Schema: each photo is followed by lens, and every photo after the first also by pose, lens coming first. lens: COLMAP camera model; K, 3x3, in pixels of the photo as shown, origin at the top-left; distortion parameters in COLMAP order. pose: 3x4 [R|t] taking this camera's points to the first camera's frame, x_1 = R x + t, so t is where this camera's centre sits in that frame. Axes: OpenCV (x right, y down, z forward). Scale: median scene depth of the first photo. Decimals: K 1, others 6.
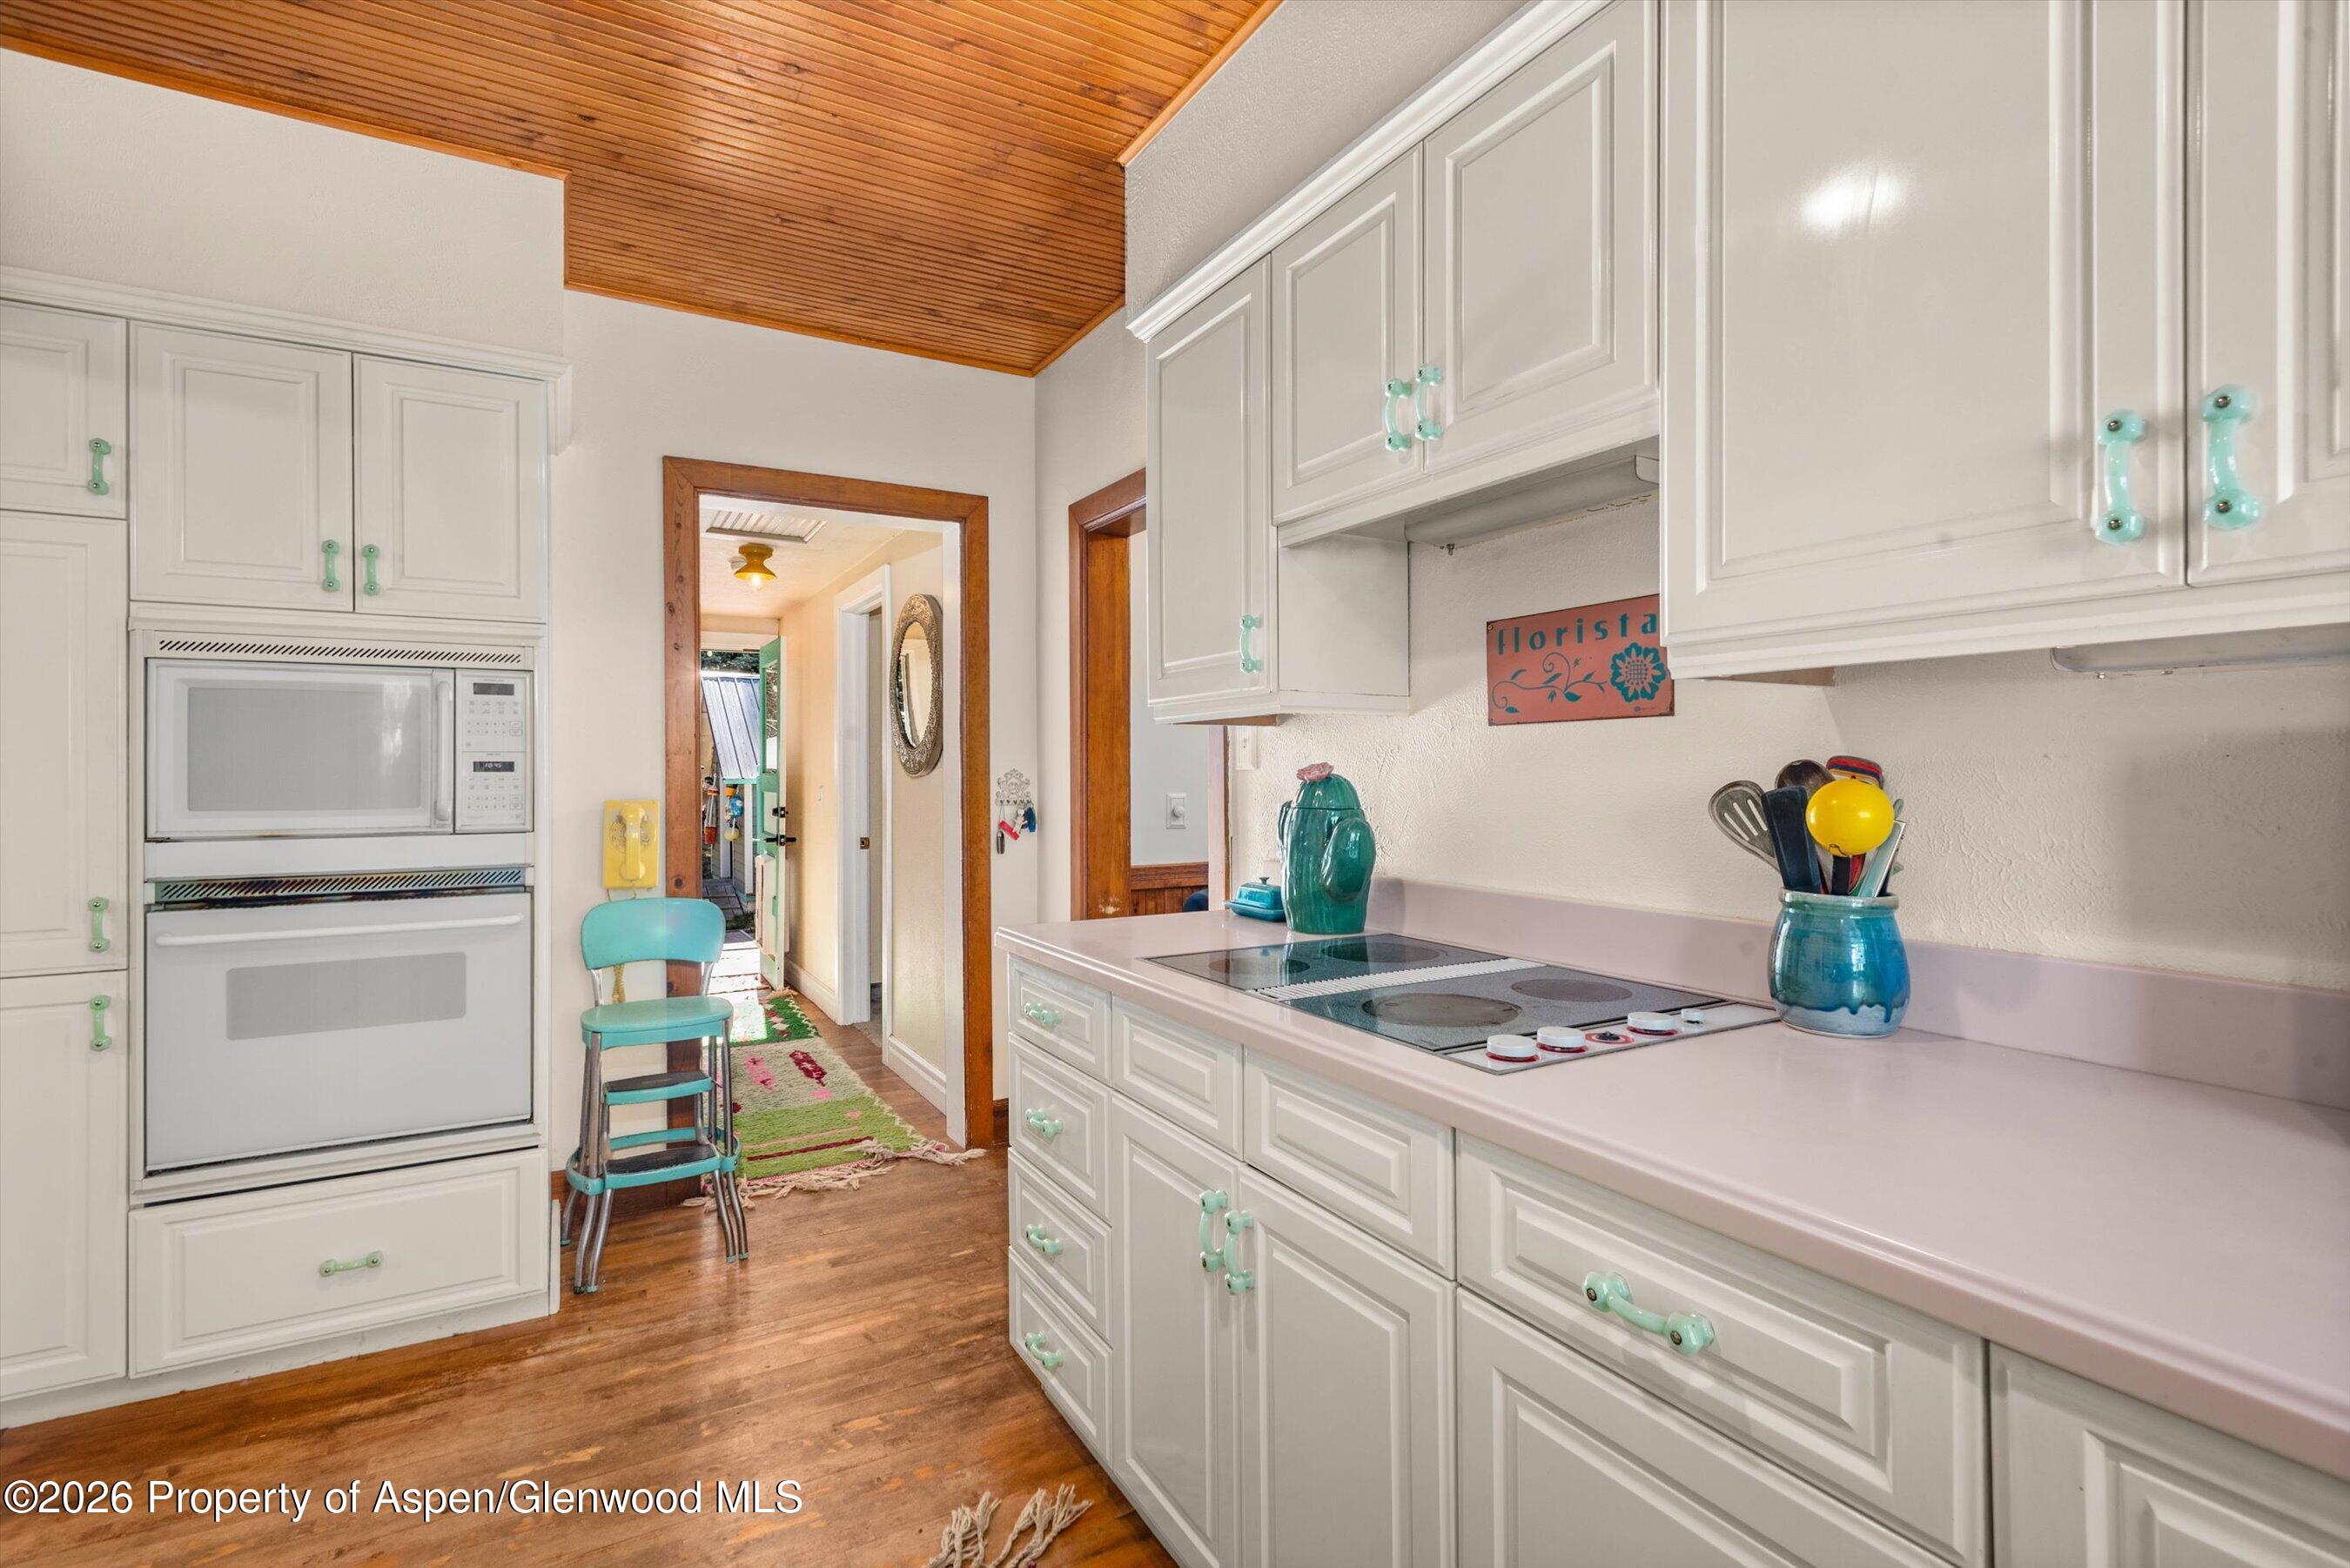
lens RADIAL K [[1088.4, 0, 1175.1], [0, 1088.4, 773.3], [0, 0, 1]] dist [0.013921, 0.000203]
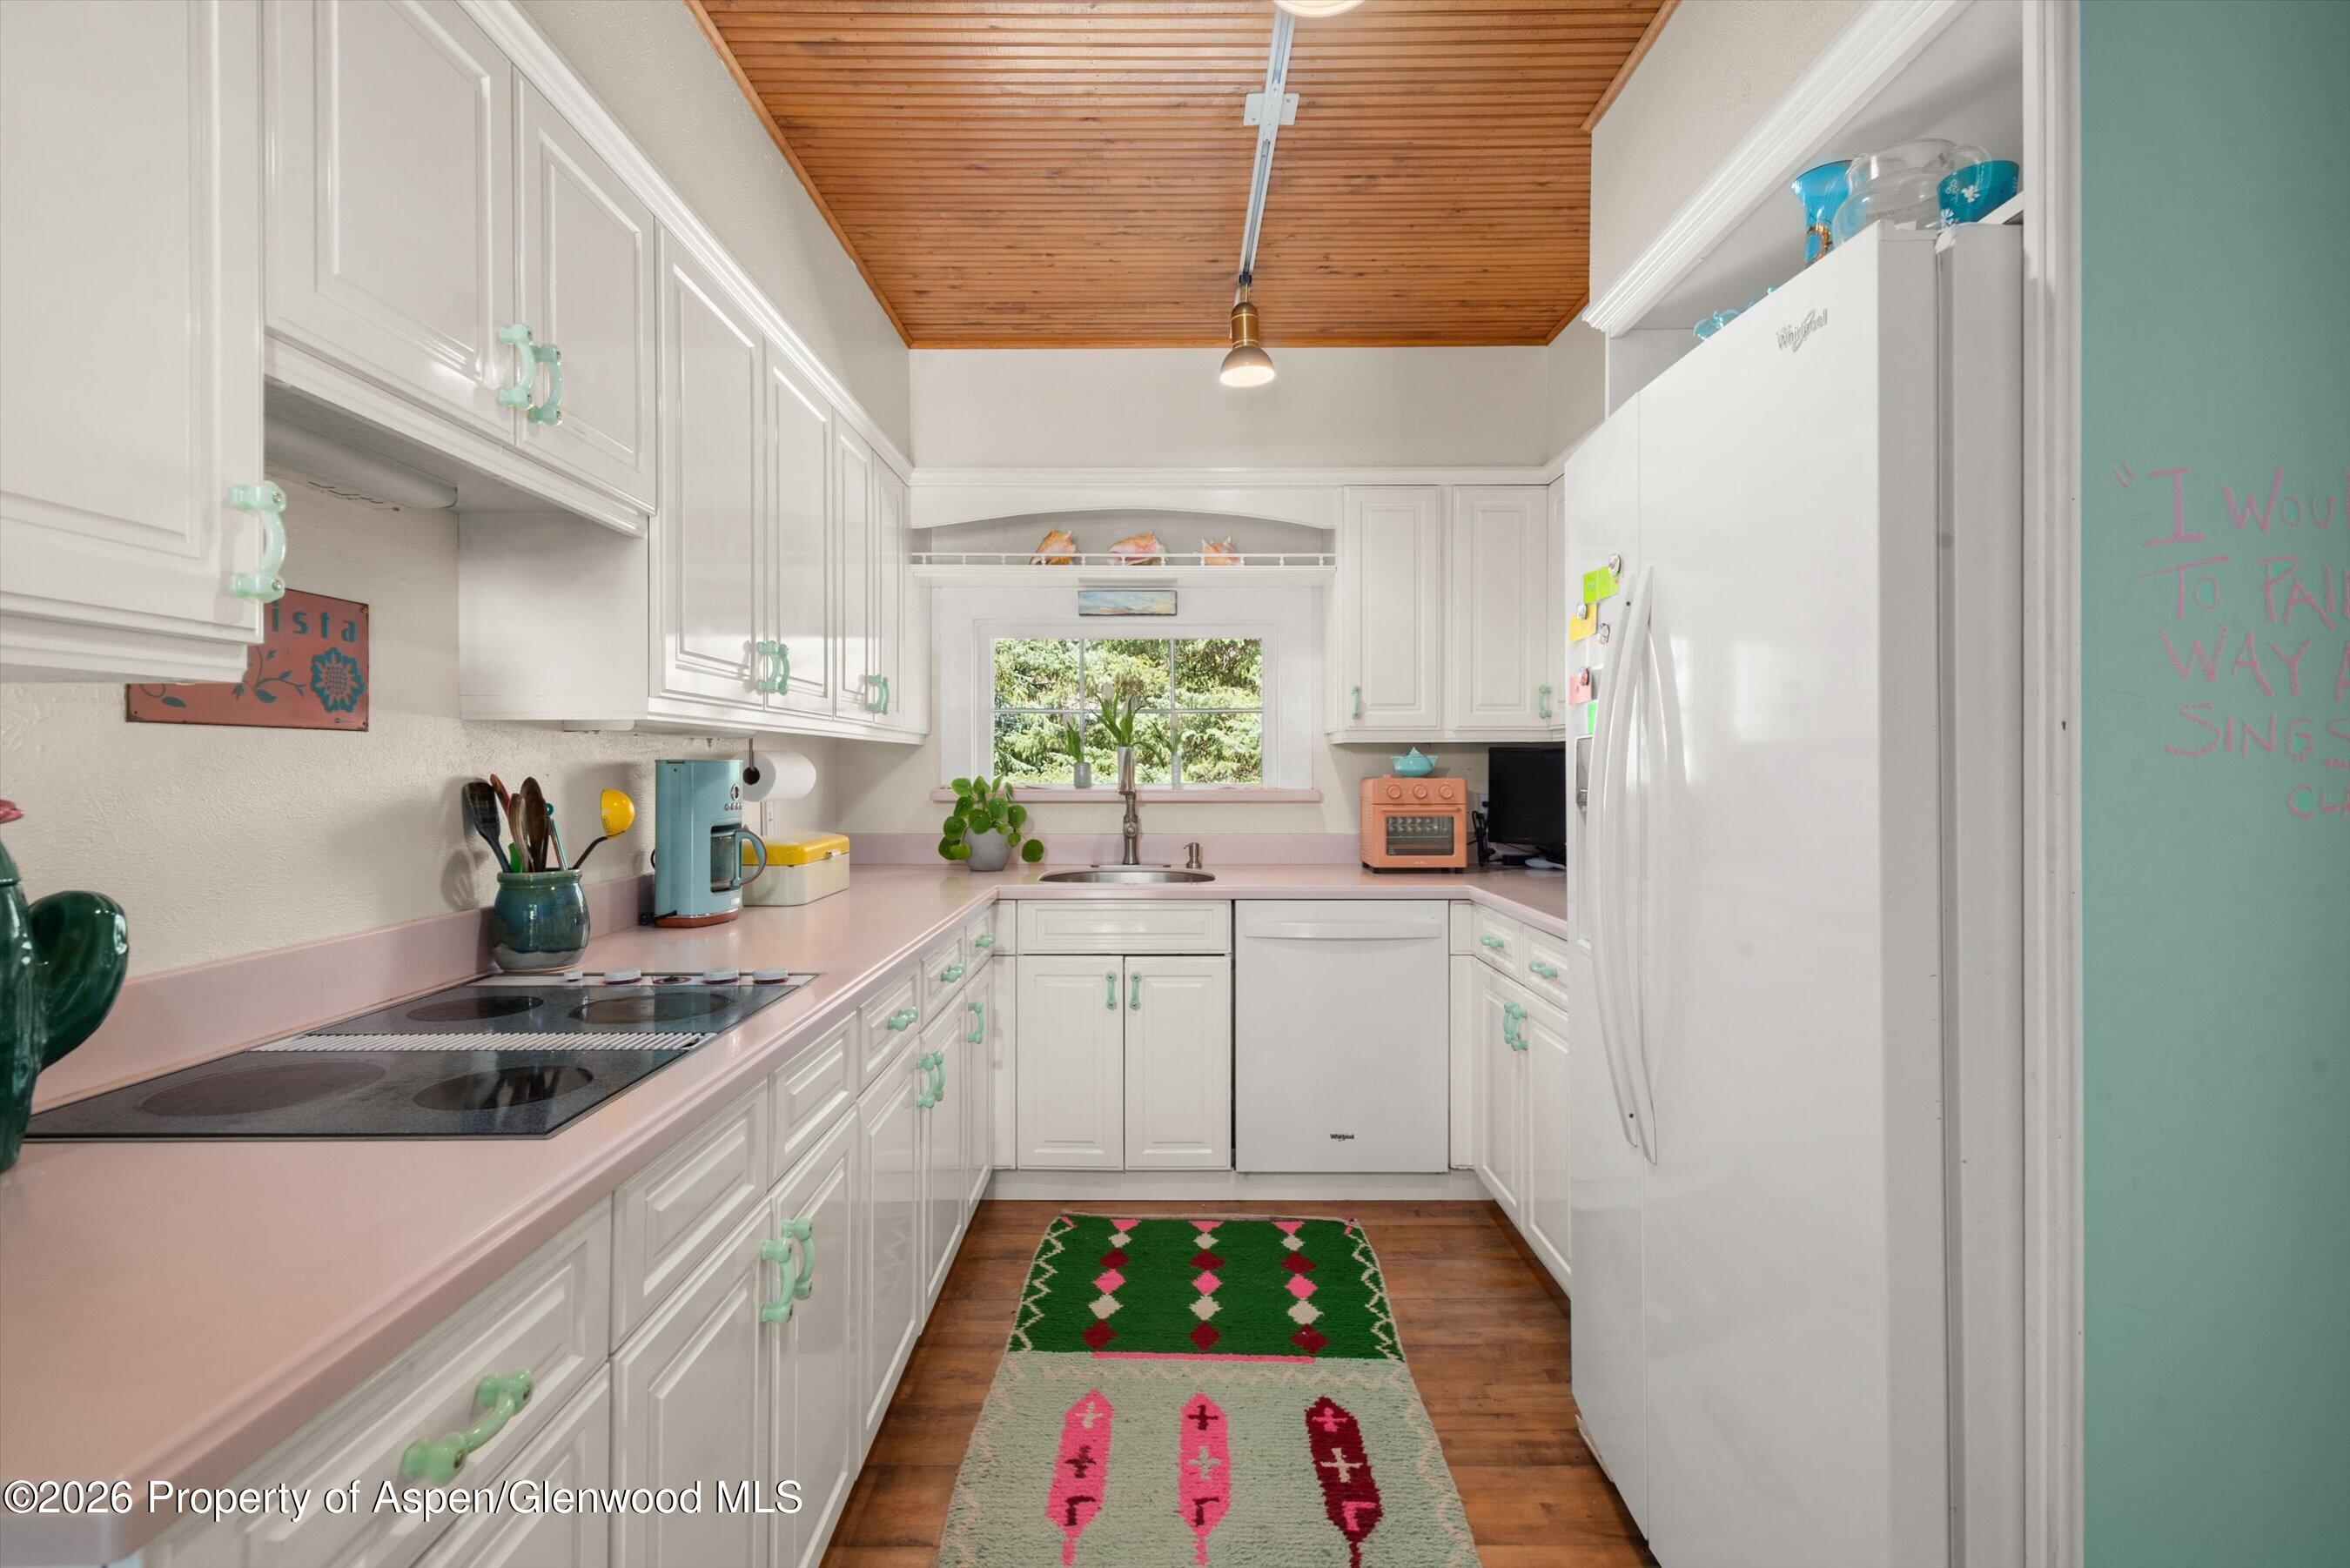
lens RADIAL K [[1088.4, 0, 1167.9], [0, 1088.4, 767.7], [0, 0, 1]] dist [0.013921, 0.000203]
pose [[-0.867967, 0.005823, 0.496588, -0.607493], [0.003583, 0.999979, -0.005463, -0.011593], [-0.496610, -0.002962, -0.867969, 1.387363]]
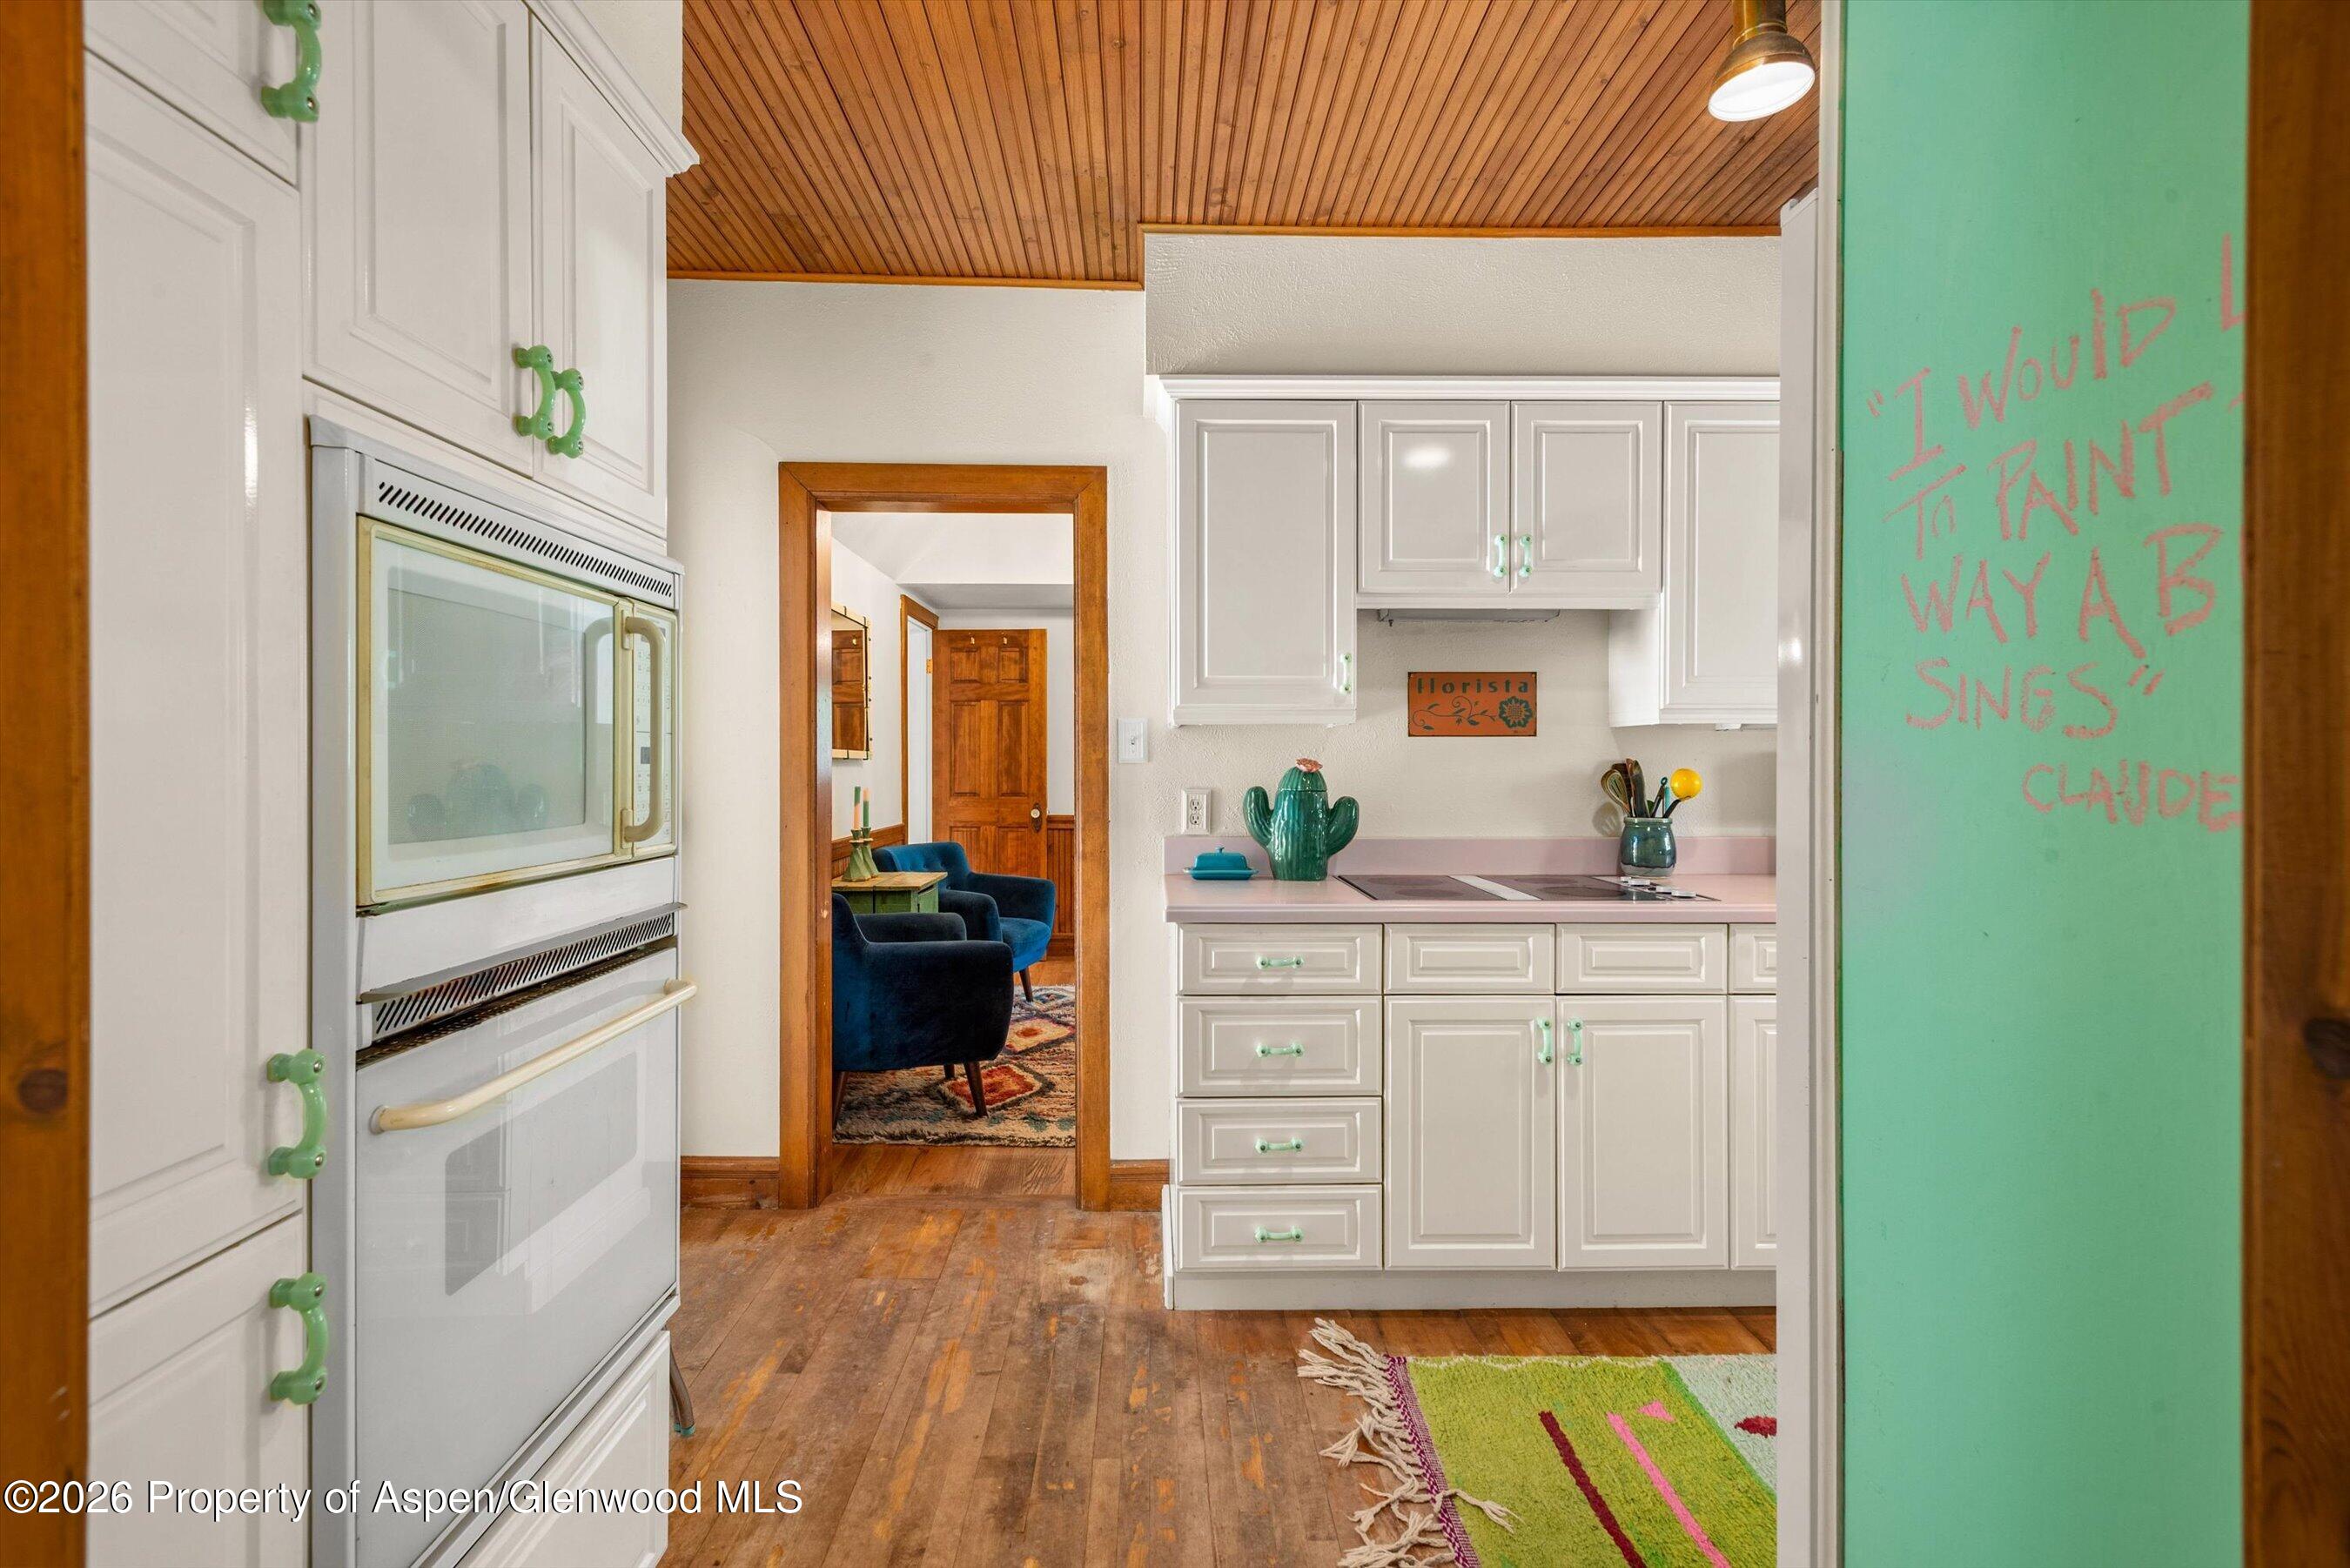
lens RADIAL K [[1088.4, 0, 1176.2], [0, 1088.4, 769.9], [0, 0, 1]] dist [0.013921, 0.000203]
pose [[0.478645, -0.003390, 0.878002, -1.434863], [-0.001964, 0.999986, 0.004932, -0.001597], [-0.878006, -0.004085, 0.478631, 0.587395]]
